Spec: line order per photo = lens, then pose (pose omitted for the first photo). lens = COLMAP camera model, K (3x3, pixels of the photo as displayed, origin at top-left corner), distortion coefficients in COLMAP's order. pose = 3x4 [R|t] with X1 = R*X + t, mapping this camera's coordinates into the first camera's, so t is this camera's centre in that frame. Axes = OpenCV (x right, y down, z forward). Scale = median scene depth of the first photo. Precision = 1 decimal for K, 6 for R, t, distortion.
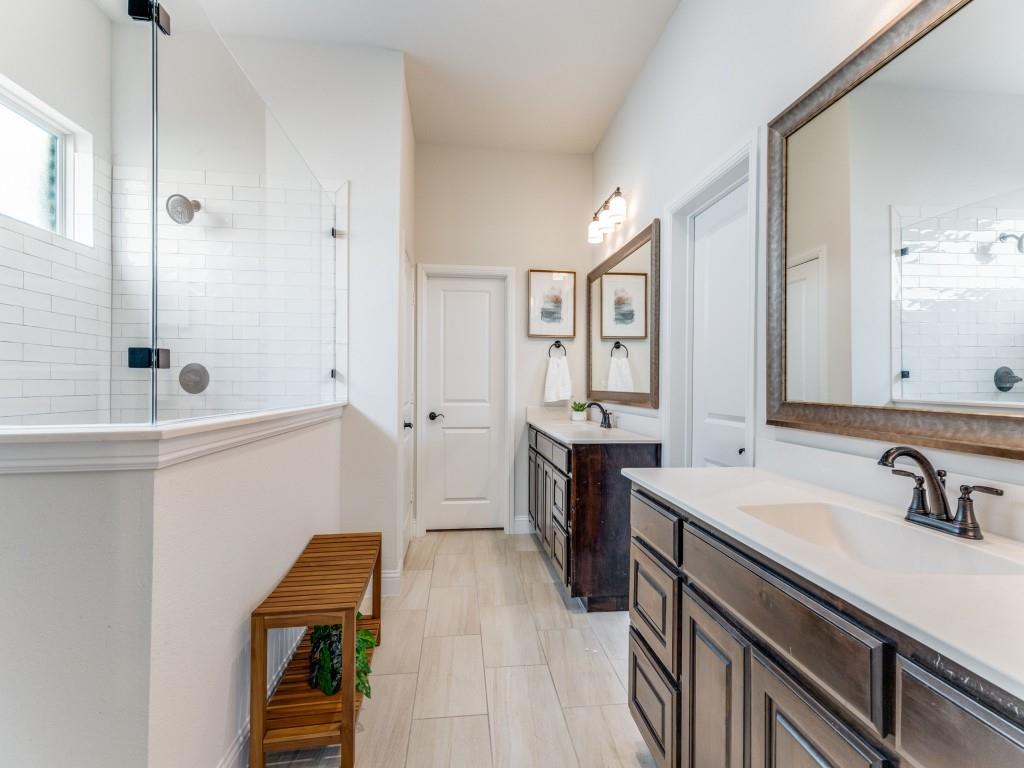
lens RADIAL K [[474.0, 0, 517.8], [0, 474.0, 381.9], [0, 0, 1]] dist [0.004811, 0.000303]
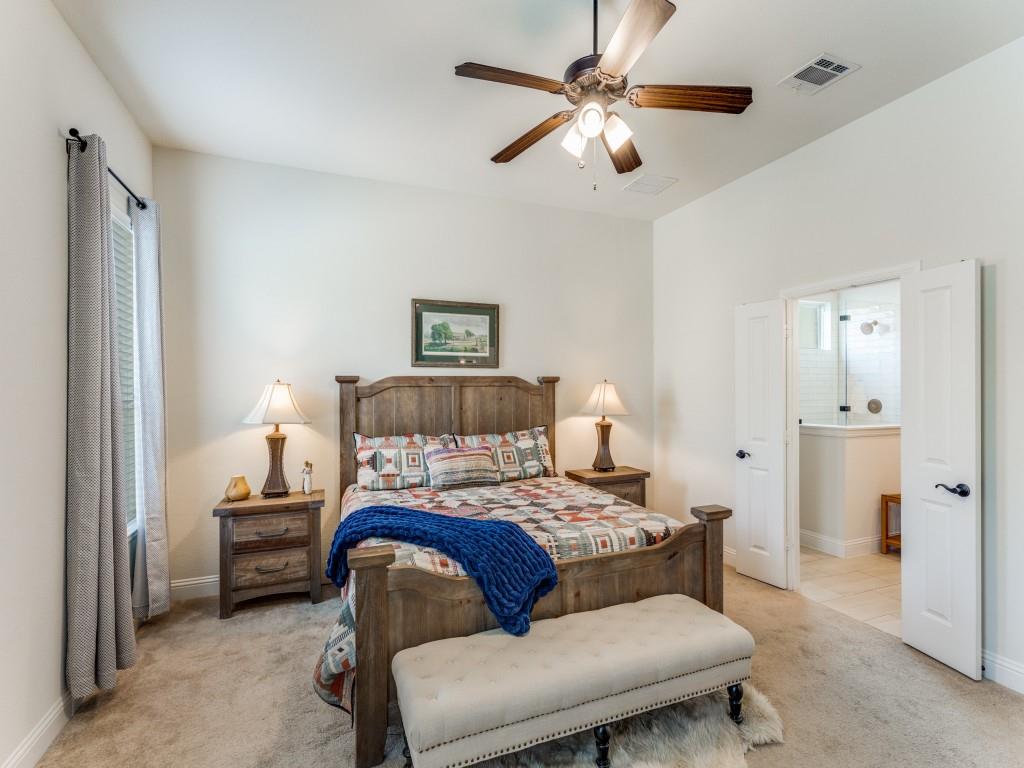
lens RADIAL K [[474.0, 0, 513.5], [0, 474.0, 385.2], [0, 0, 1]] dist [0.004811, 0.000303]
pose [[0.249650, -0.012195, -0.968259, 2.279475], [0.012591, 0.999877, -0.009347, -0.239971], [0.968254, -0.009858, 0.249773, -2.557902]]
